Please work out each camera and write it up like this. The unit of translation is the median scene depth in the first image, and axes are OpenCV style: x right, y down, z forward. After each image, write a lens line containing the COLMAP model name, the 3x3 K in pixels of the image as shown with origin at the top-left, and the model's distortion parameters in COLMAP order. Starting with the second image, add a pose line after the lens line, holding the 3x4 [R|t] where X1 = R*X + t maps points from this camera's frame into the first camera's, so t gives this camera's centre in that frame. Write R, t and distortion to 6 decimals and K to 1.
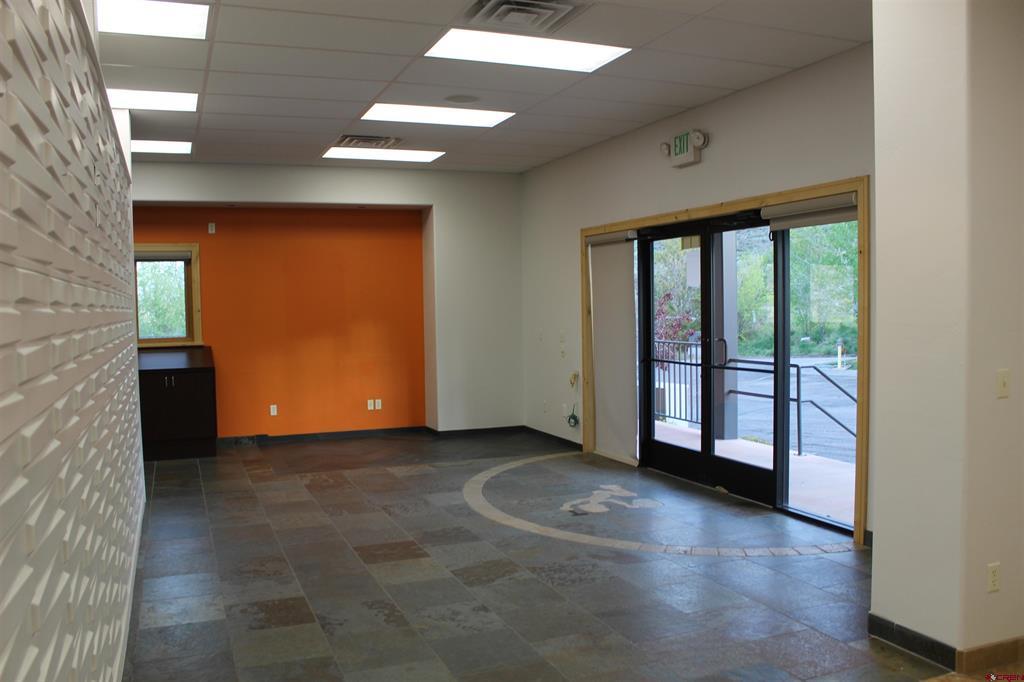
lens RADIAL K [[852.4, 0, 492.2], [0, 852.4, 343.6], [0, 0, 1]] dist [-0.157239, 0.130751]
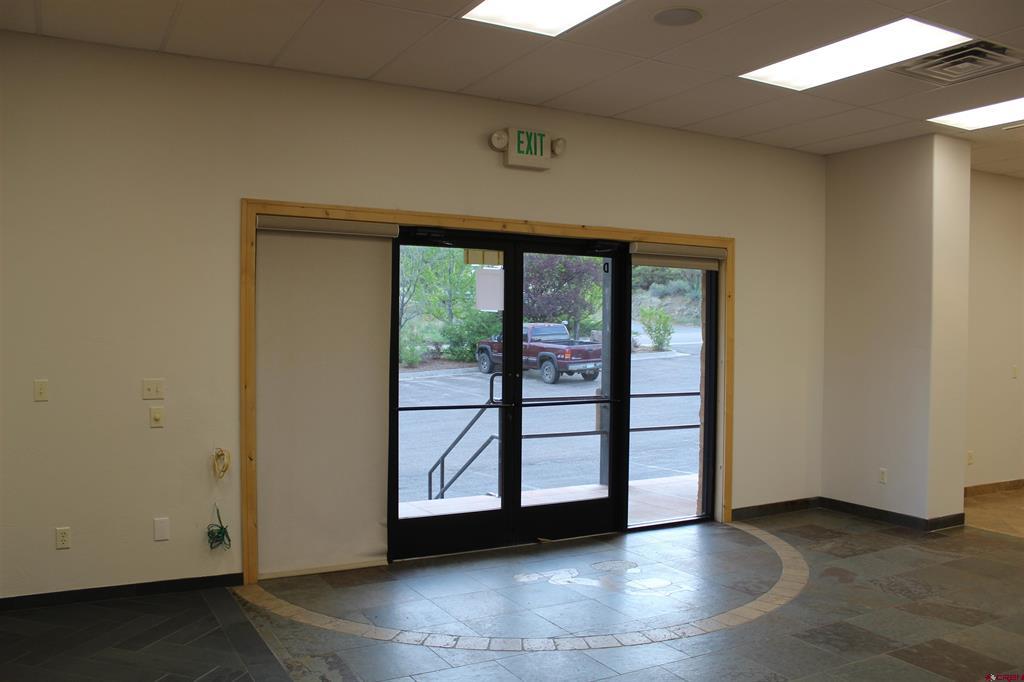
lens RADIAL K [[852.4, 0, 492.2], [0, 852.4, 343.6], [0, 0, 1]] dist [-0.157239, 0.130751]
pose [[-0.126839, 0.000404, 0.991923, -0.612529], [0.037940, 0.999270, 0.004445, -0.041776], [-0.991197, 0.038198, -0.126762, 1.155927]]
